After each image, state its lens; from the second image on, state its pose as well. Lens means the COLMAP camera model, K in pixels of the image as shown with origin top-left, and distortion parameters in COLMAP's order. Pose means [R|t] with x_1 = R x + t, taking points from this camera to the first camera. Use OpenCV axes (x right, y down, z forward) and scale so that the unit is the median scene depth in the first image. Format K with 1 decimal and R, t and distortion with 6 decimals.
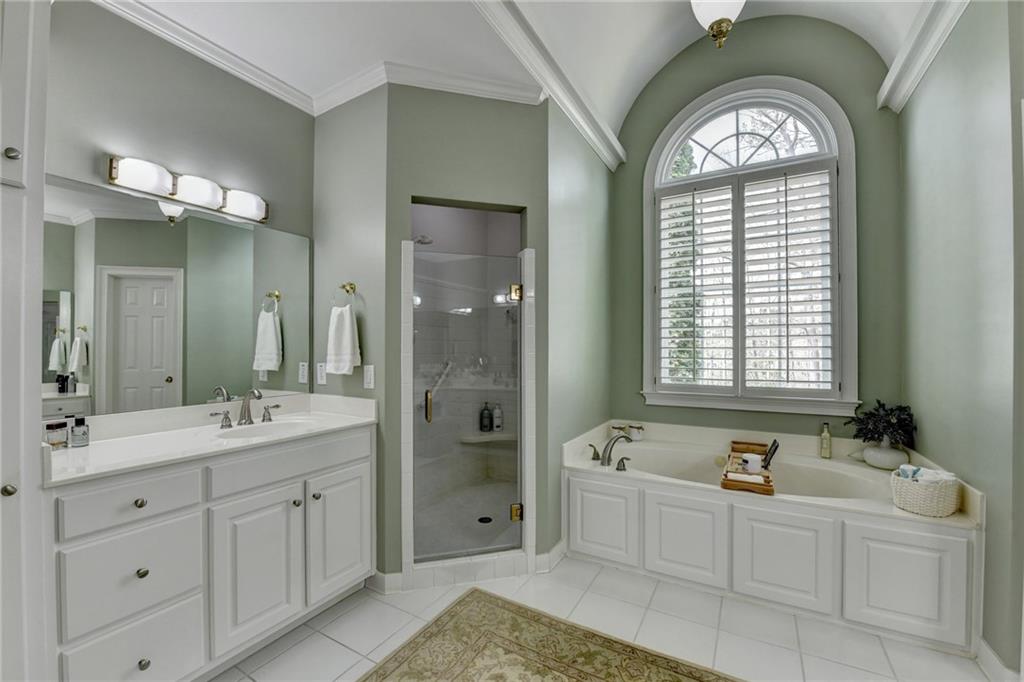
lens RADIAL K [[414.6, 0, 507.3], [0, 414.6, 345.8], [0, 0, 1]] dist [-0.017510, -0.000219]
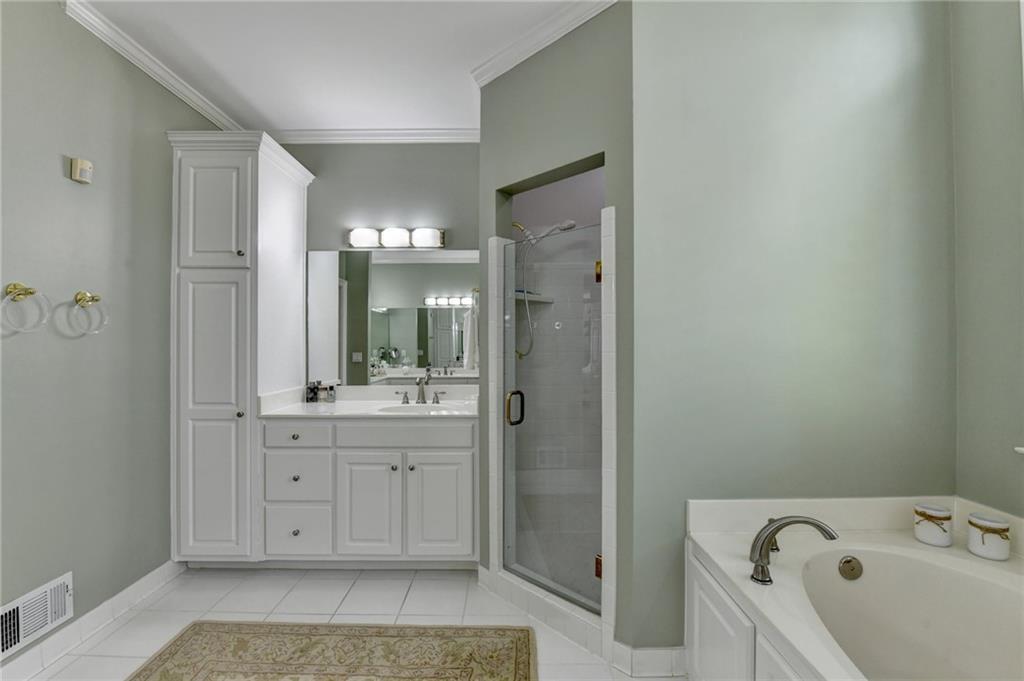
lens RADIAL K [[418.6, 0, 510.1], [0, 418.6, 343.6], [0, 0, 1]] dist [-0.016123, -0.000503]
pose [[0.515356, -0.000872, -0.856976, 0.702789], [0.006548, 0.999974, 0.002921, -0.004430], [0.856951, -0.007117, 0.515348, 0.578302]]
